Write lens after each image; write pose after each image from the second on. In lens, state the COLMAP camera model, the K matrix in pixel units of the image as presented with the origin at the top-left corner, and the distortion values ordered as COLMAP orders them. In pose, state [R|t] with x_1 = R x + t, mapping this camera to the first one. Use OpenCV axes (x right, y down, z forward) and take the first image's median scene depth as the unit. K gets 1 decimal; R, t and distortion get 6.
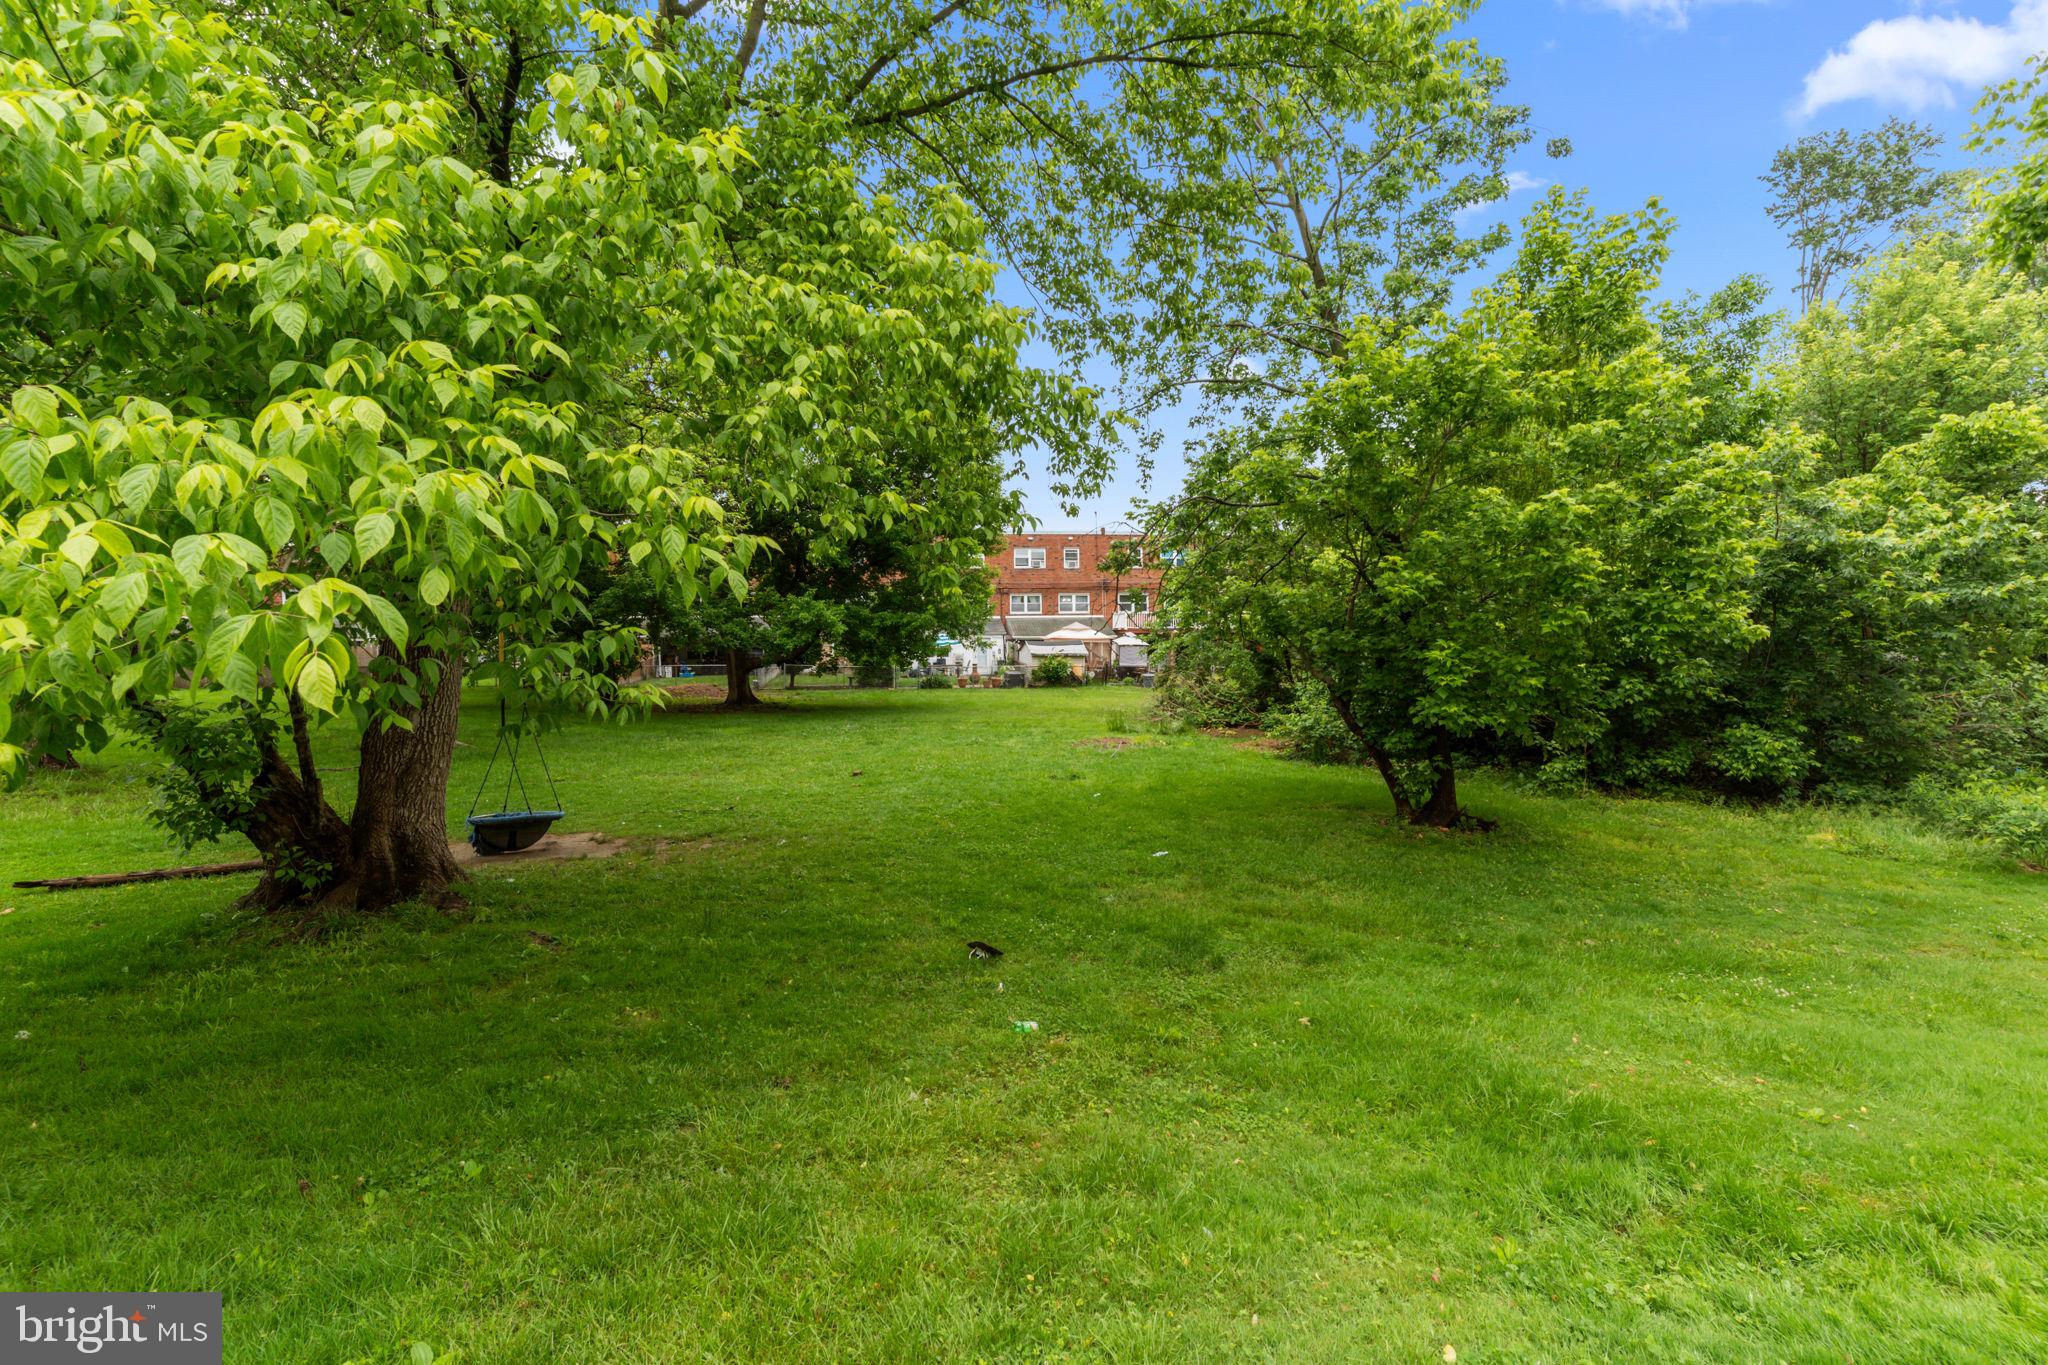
lens RADIAL K [[958.5, 0, 1021.0], [0, 958.5, 679.7], [0, 0, 1]] dist [0.002635, -0.000046]
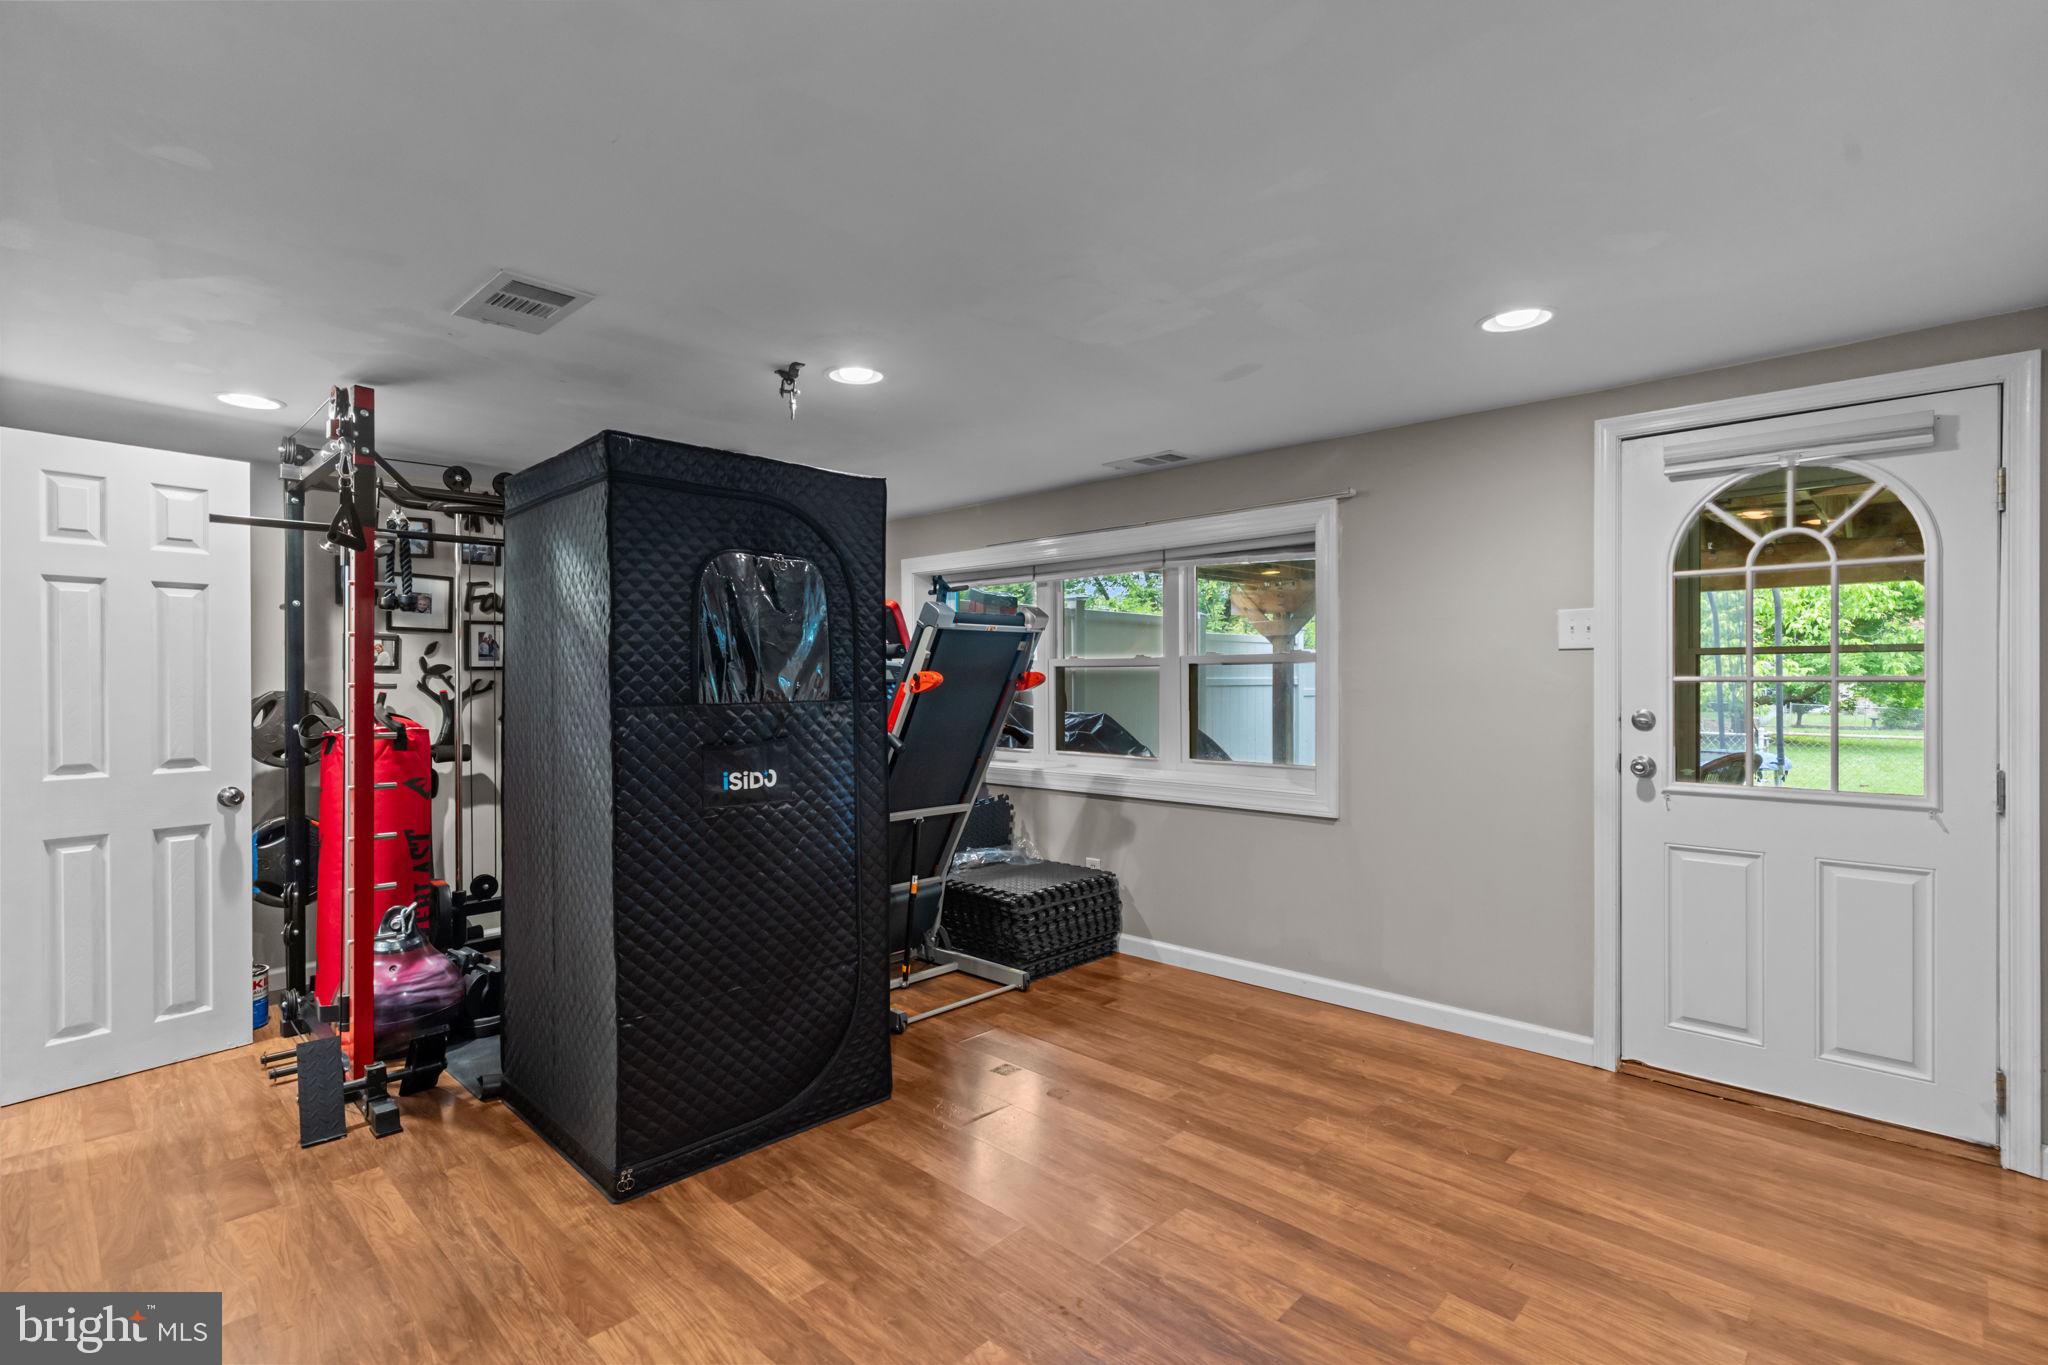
lens RADIAL K [[967.1, 0, 1017.7], [0, 967.1, 670.1], [0, 0, 1]] dist [-0.001273, 0.000224]
pose [[0.612311, 0.009479, -0.790560, 0.068097], [-0.041257, 0.998949, -0.019978, 0.004113], [0.789539, 0.044849, 0.612059, -0.304561]]
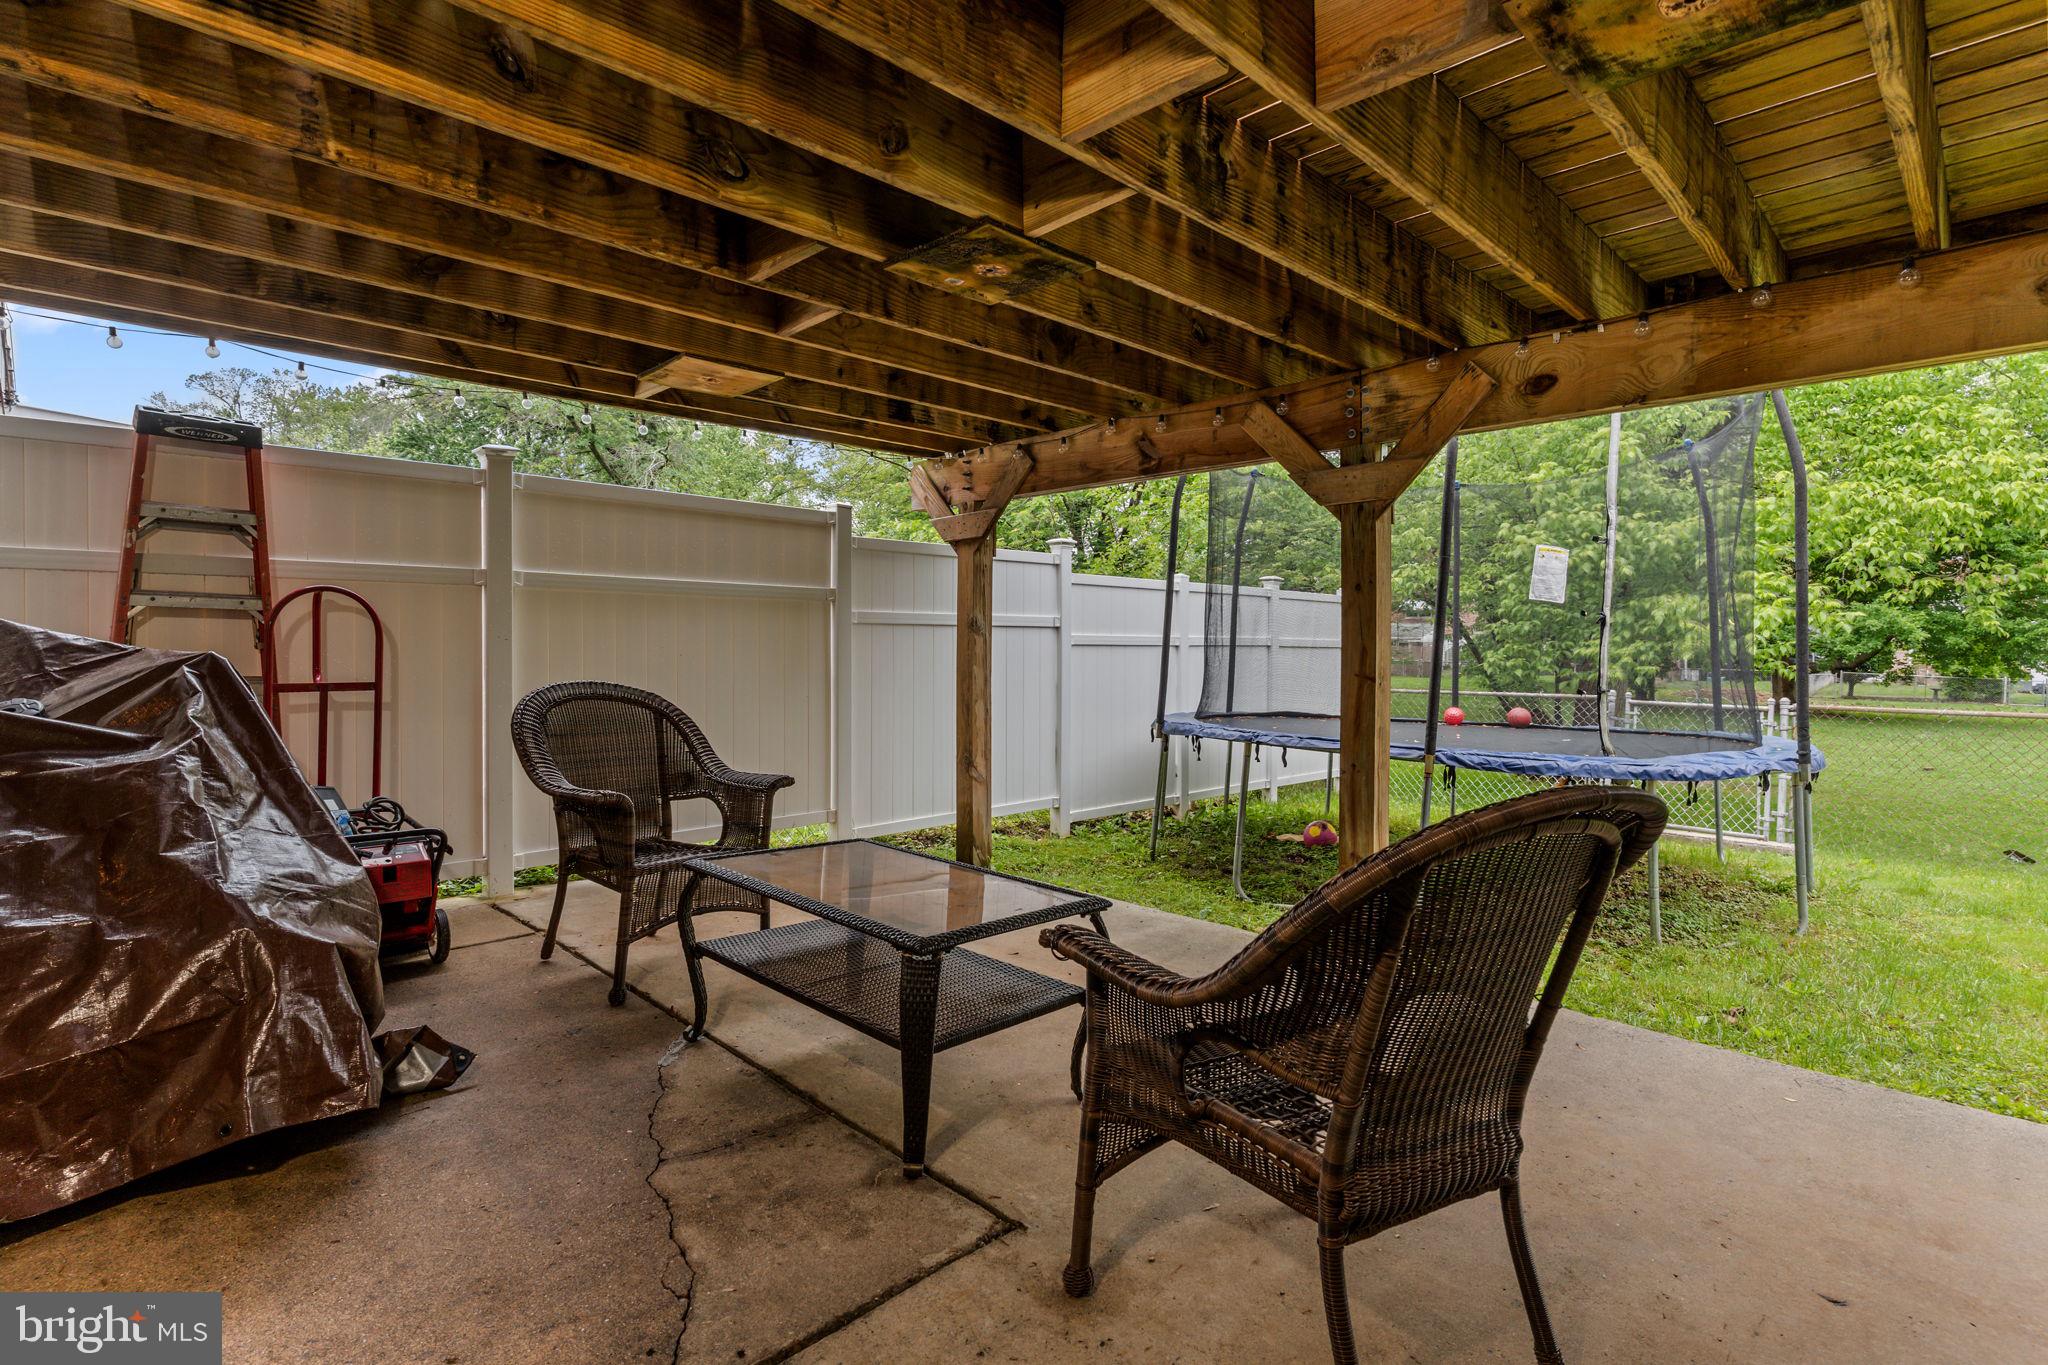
lens RADIAL K [[985.4, 0, 1017.5], [0, 985.4, 655.0], [0, 0, 1]] dist [-0.000867, 0.000311]
pose [[0.594340, 0.020409, -0.803955, 0.044187], [-0.041448, 0.999127, -0.005278, 0.005585], [0.803145, 0.036459, 0.594667, -0.198425]]
